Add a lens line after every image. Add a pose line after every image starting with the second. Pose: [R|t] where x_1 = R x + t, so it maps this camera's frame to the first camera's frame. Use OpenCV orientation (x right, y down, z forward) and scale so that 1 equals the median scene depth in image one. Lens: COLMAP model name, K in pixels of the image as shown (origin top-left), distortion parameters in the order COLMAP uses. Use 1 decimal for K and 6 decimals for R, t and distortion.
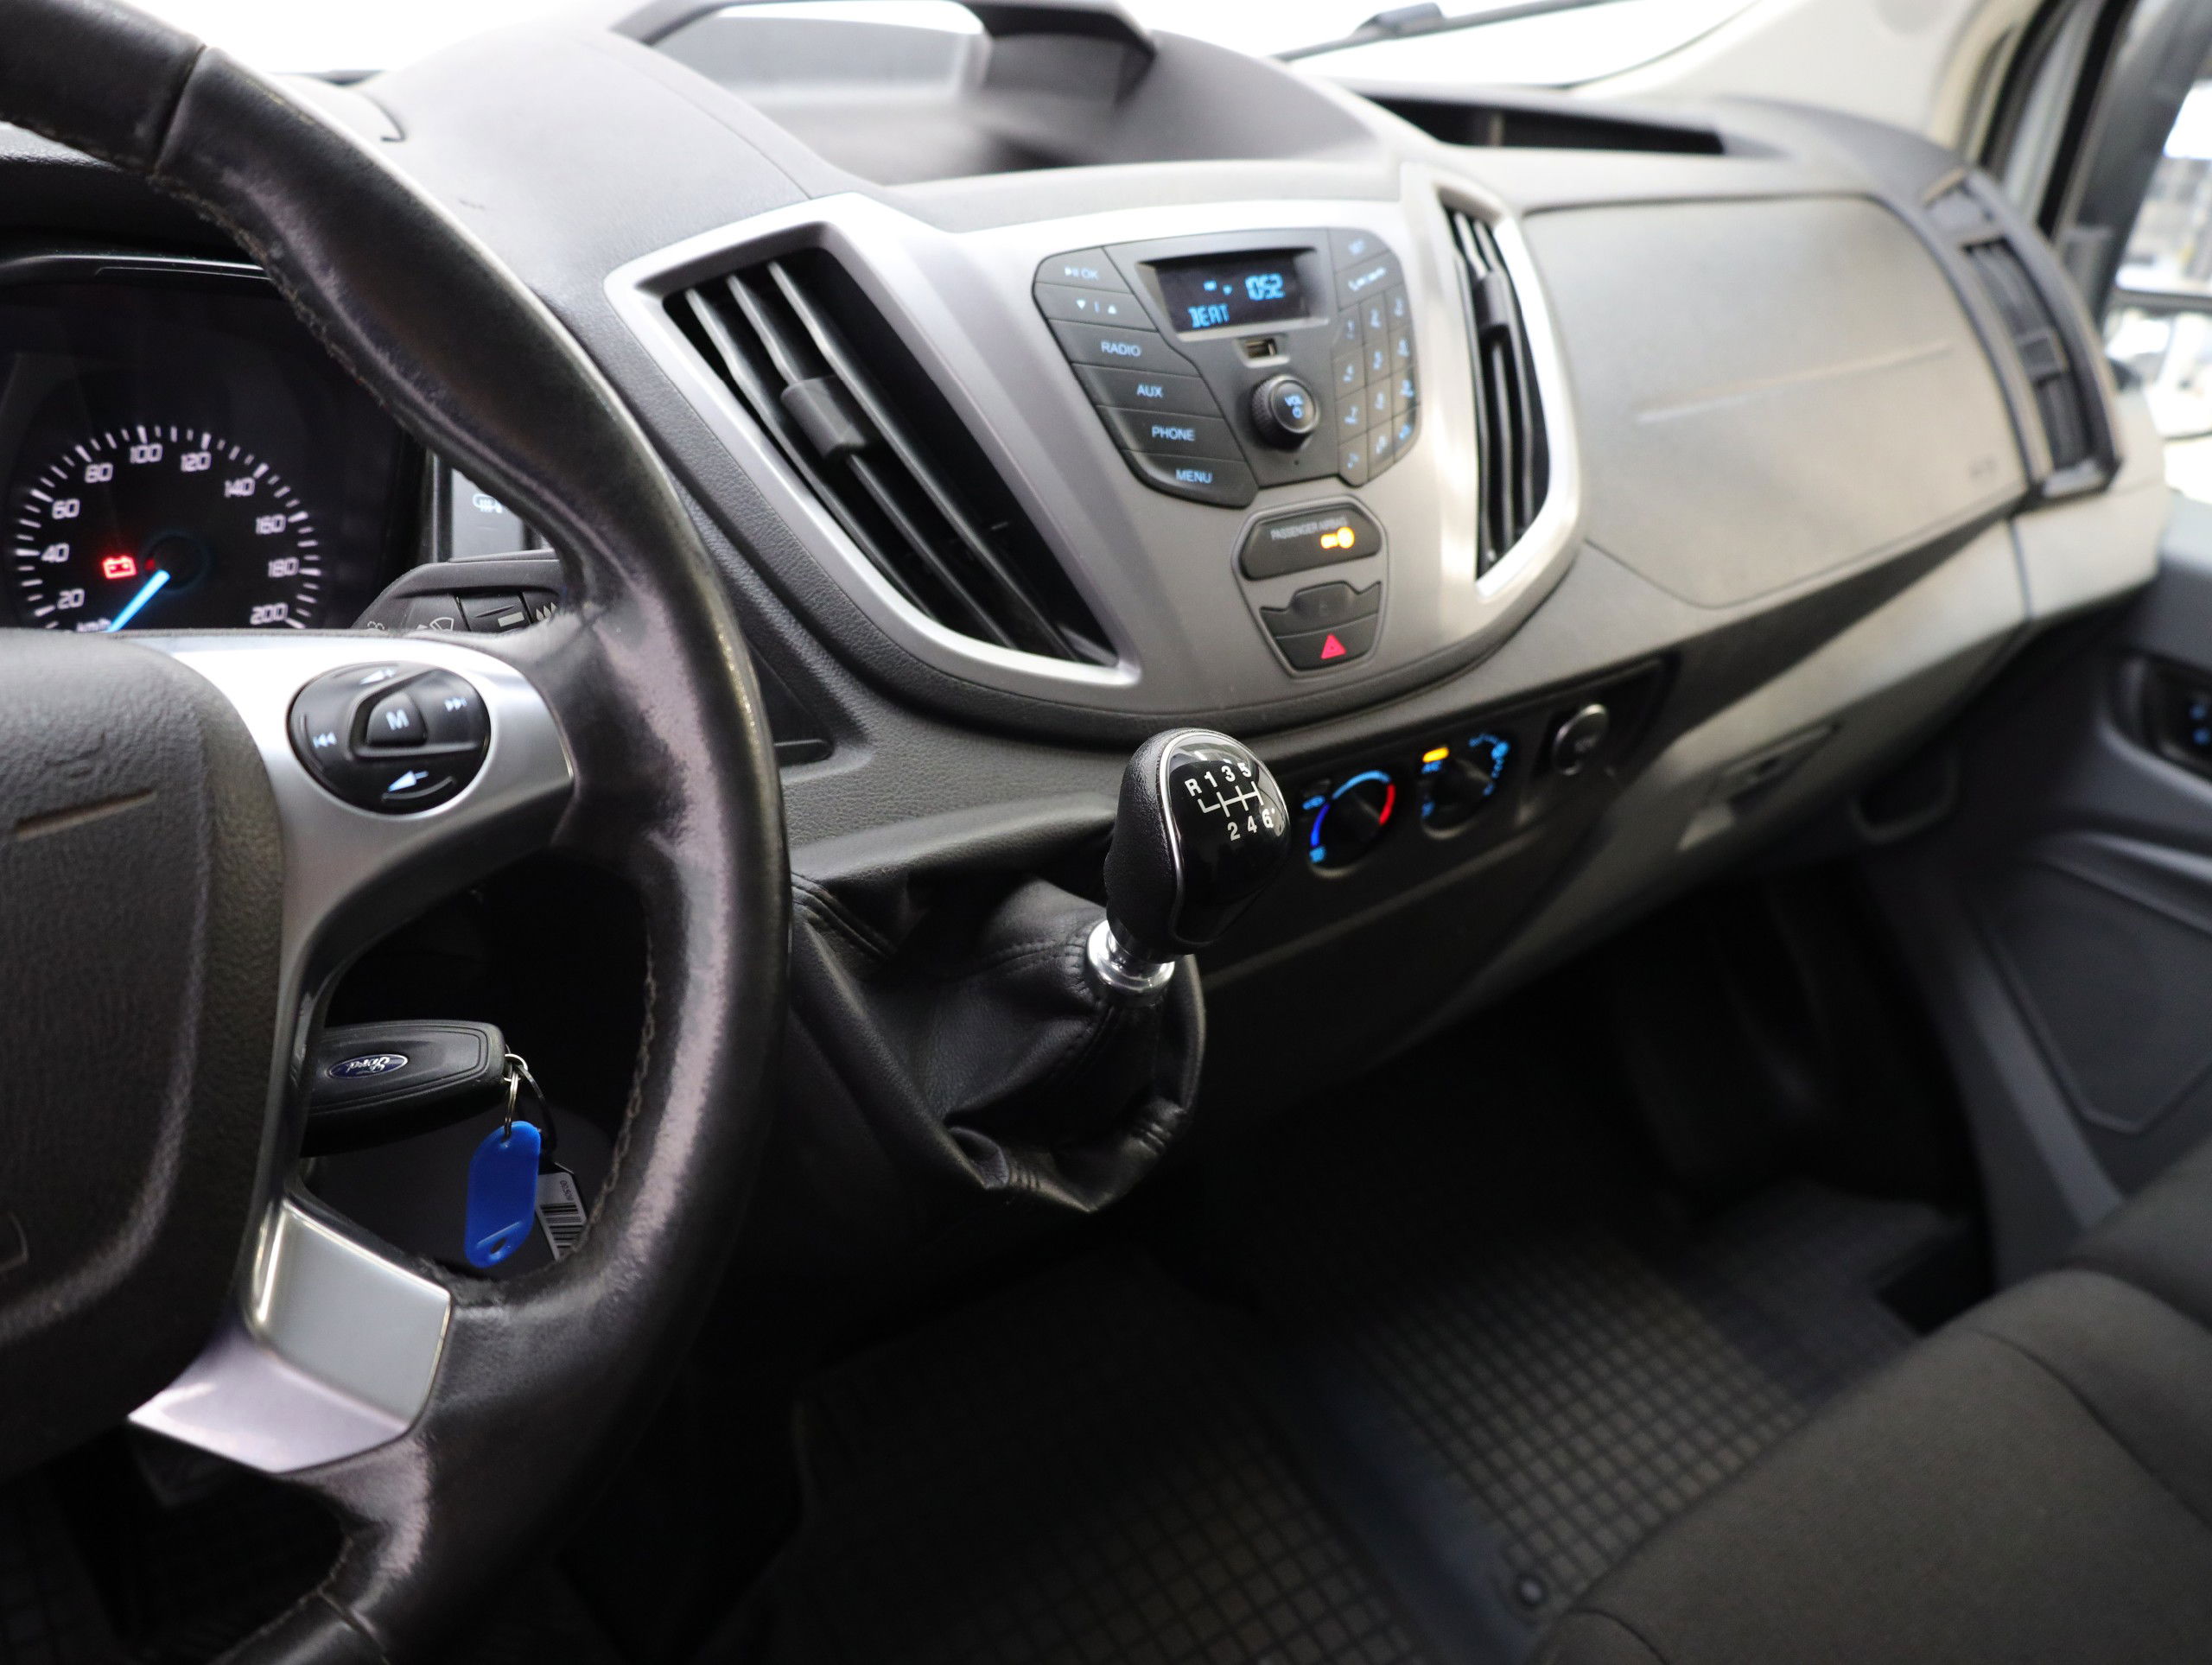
lens RADIAL K [[1732.2, 0, 1106.0], [0, 1732.2, 832.5], [0, 0, 1]] dist [-0.009553, -0.008104]
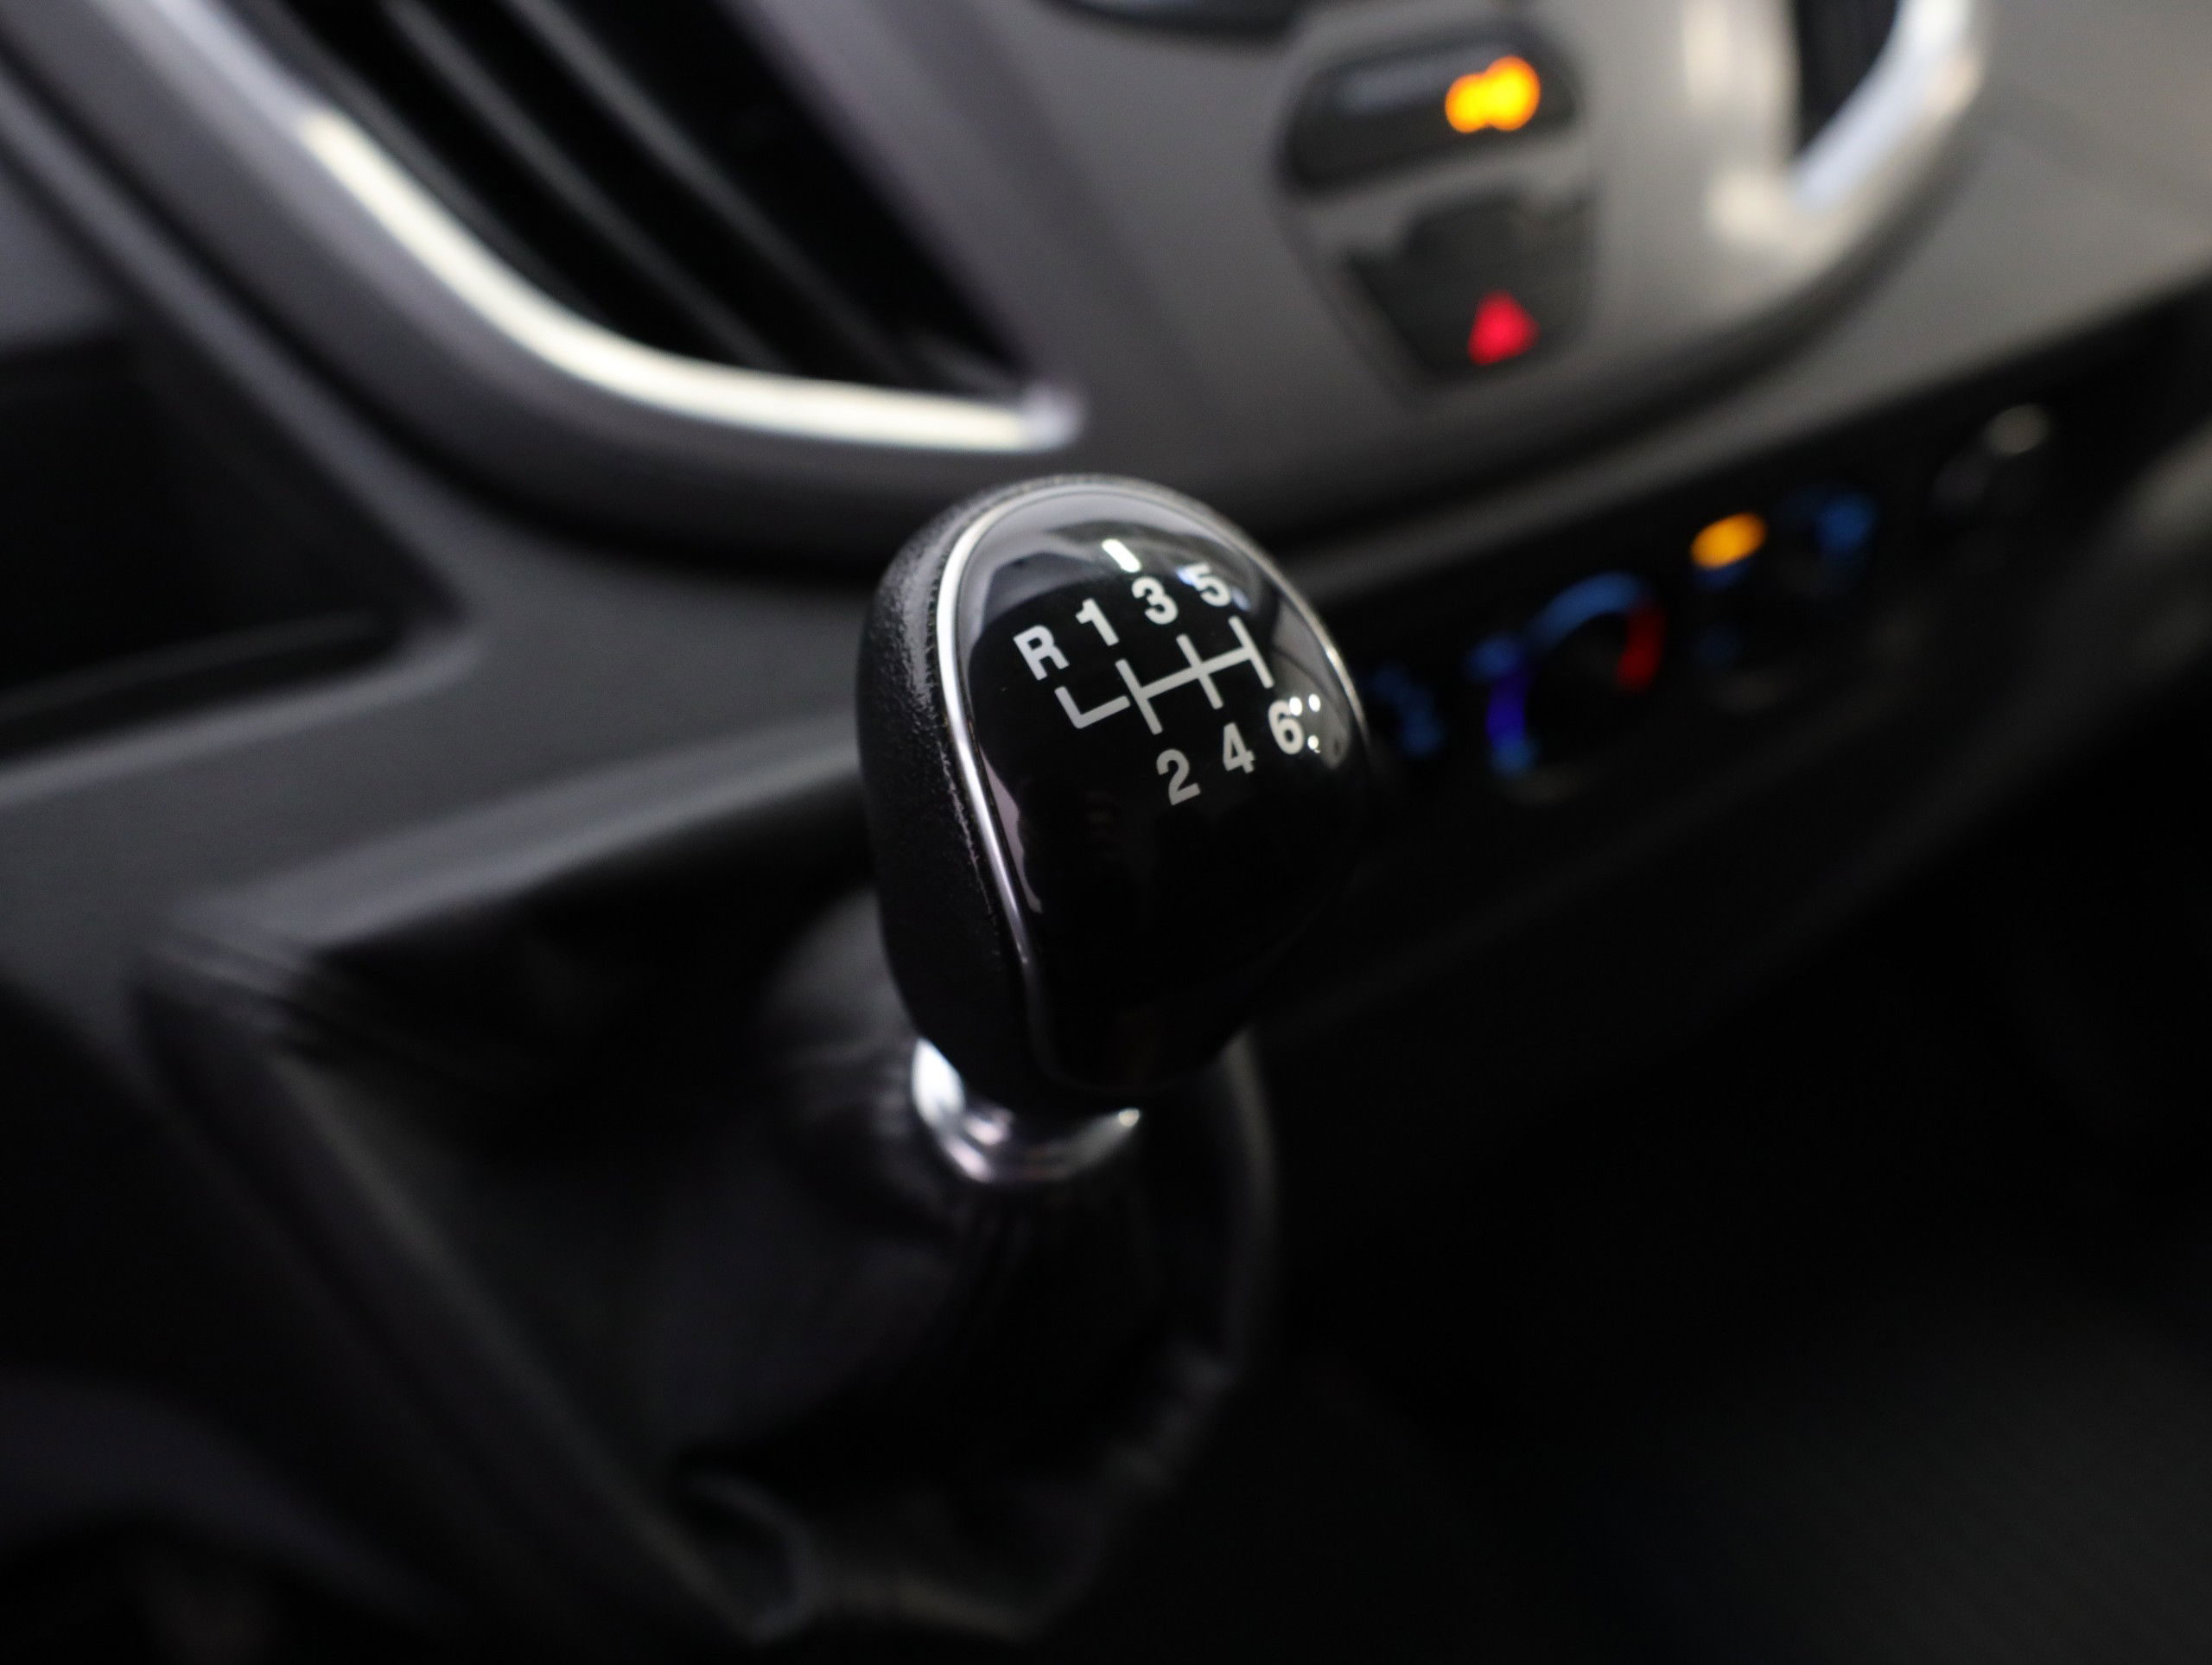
lens RADIAL K [[2168.0, 0, 1106.0], [0, 2168.0, 832.5], [0, 0, 1]] dist [-0.008393, -0.004923]
pose [[0.992958, -0.083964, -0.083571, 0.092282], [0.088221, 0.994914, 0.048618, -0.011056], [0.079064, -0.055648, 0.995315, 0.587484]]
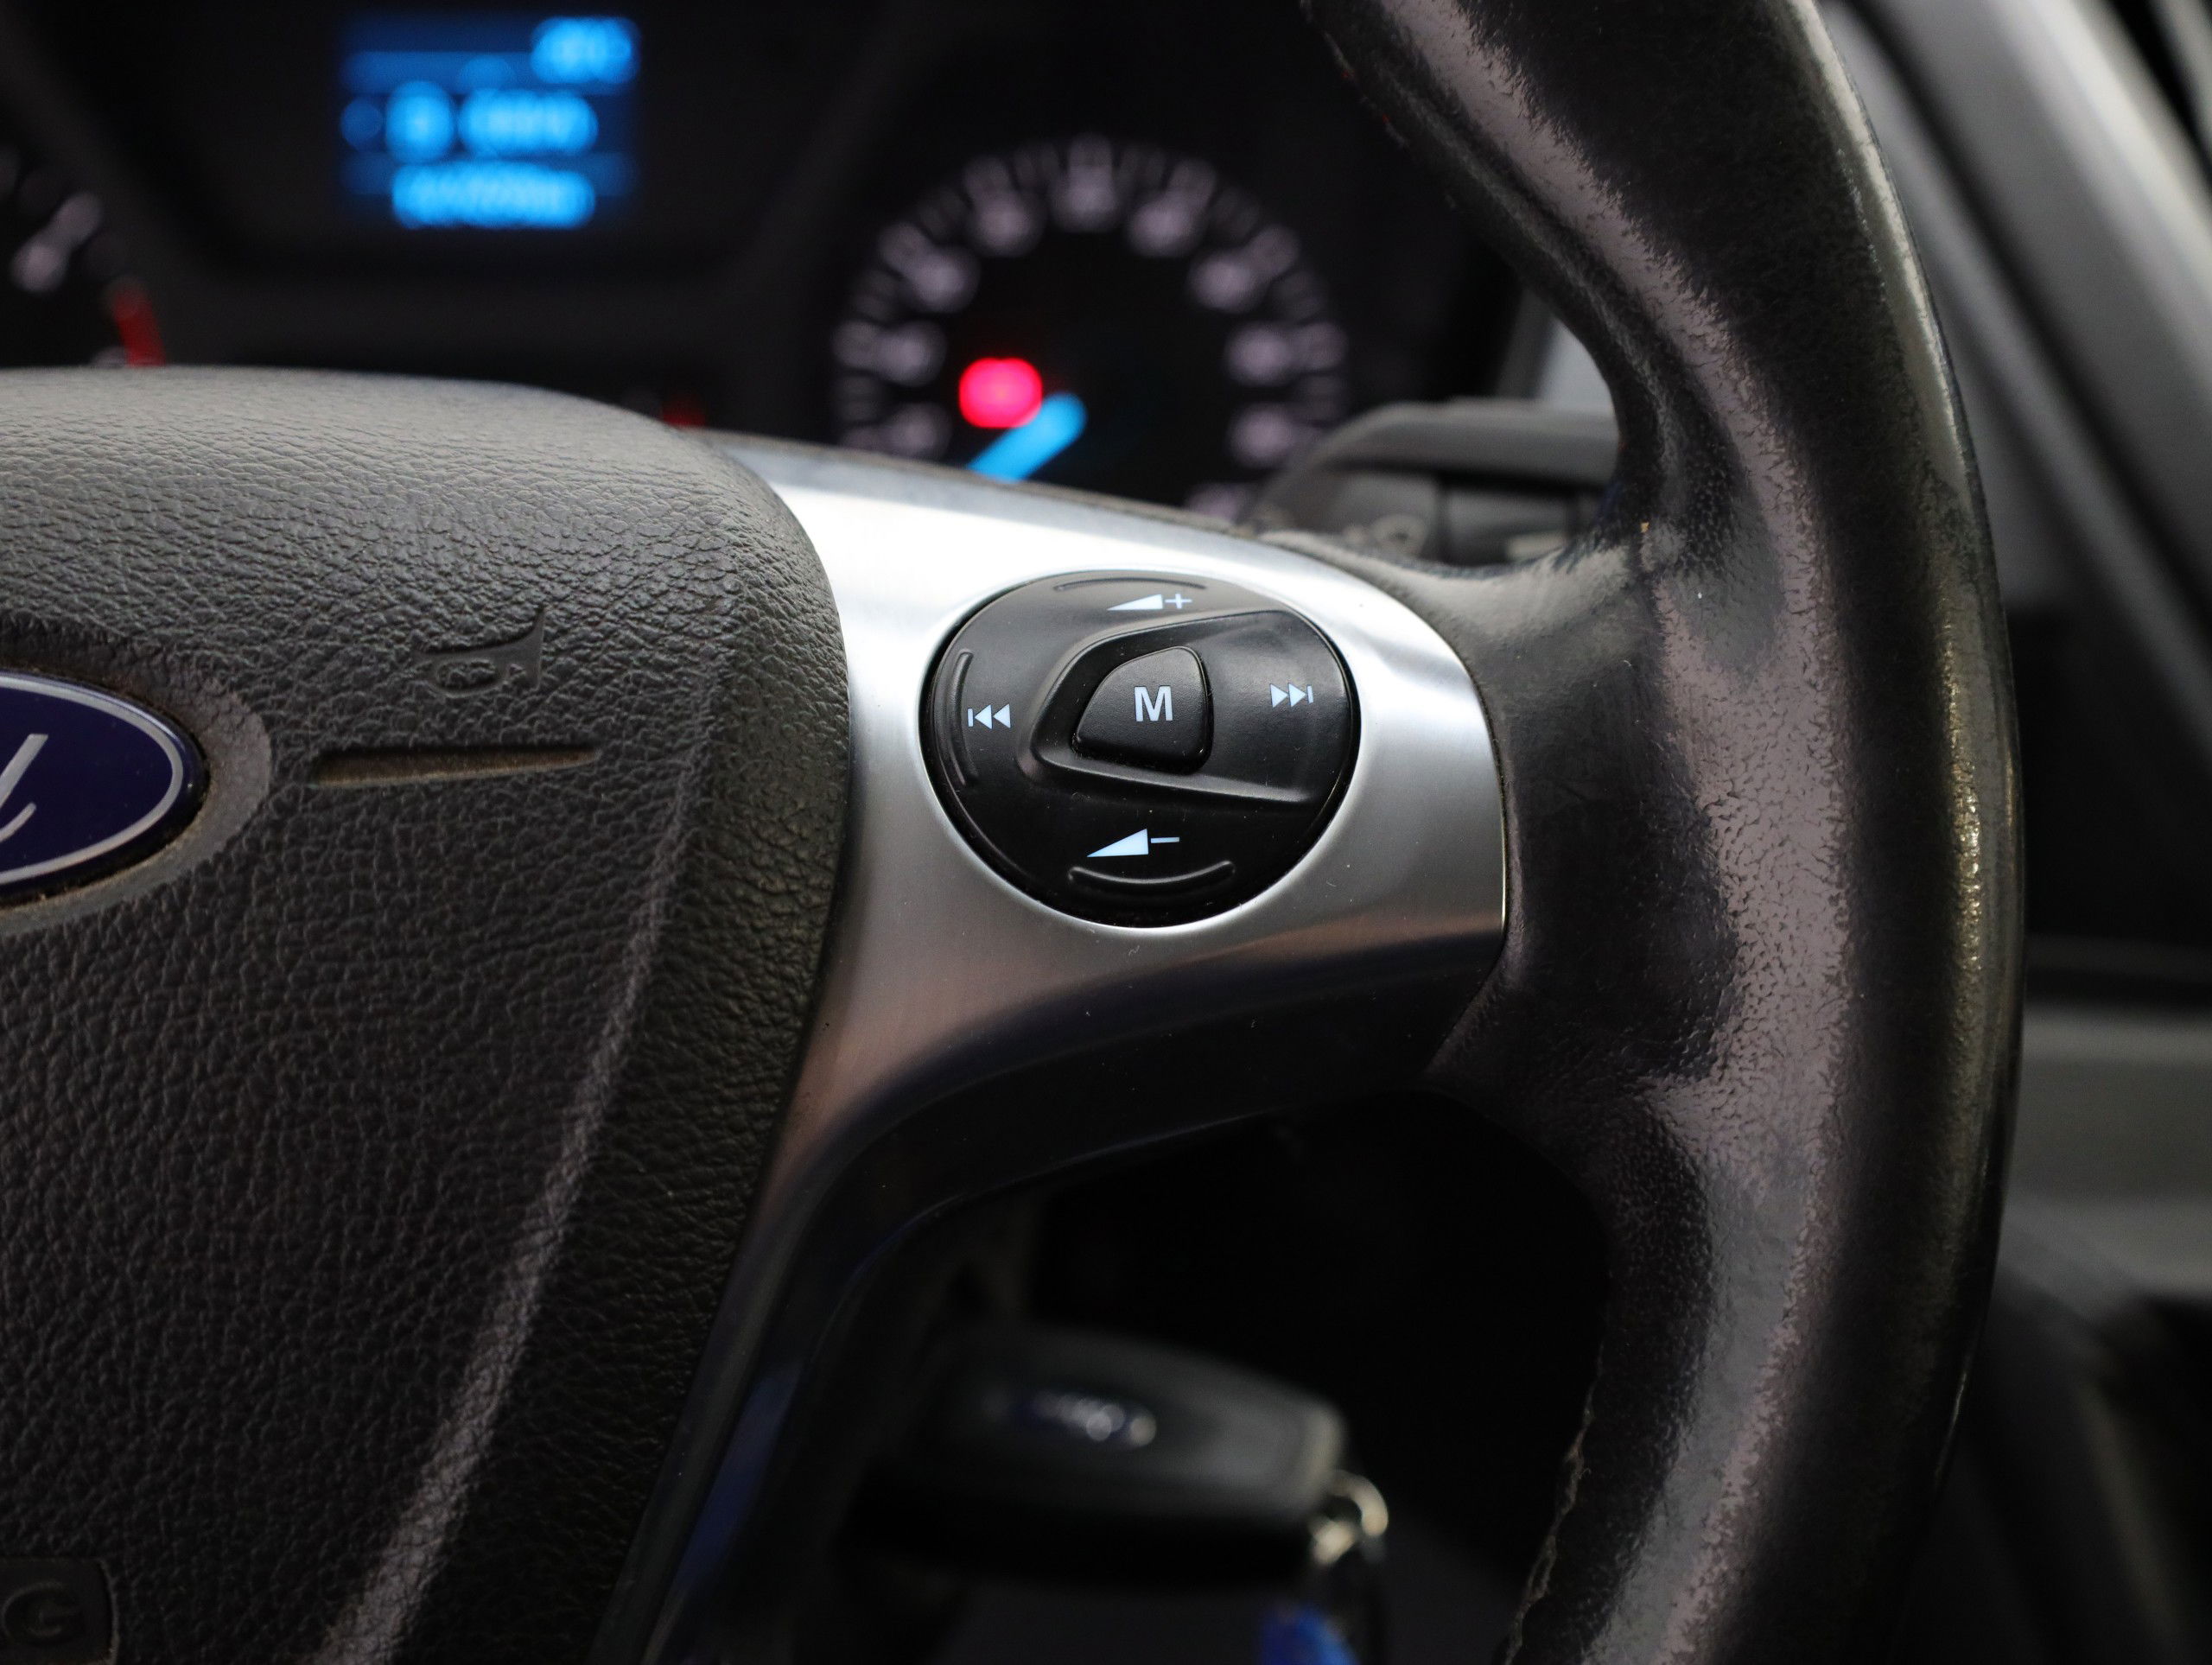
lens RADIAL K [[3063.6, 0, 1106.0], [0, 3063.6, 832.5], [0, 0, 1]] dist [-0.036078, 0.031595]
pose [[0.834483, 0.198171, -0.514166, -0.013205], [-0.238514, 0.971054, -0.012839, -0.014724], [0.496739, 0.133350, 0.857595, 0.234391]]
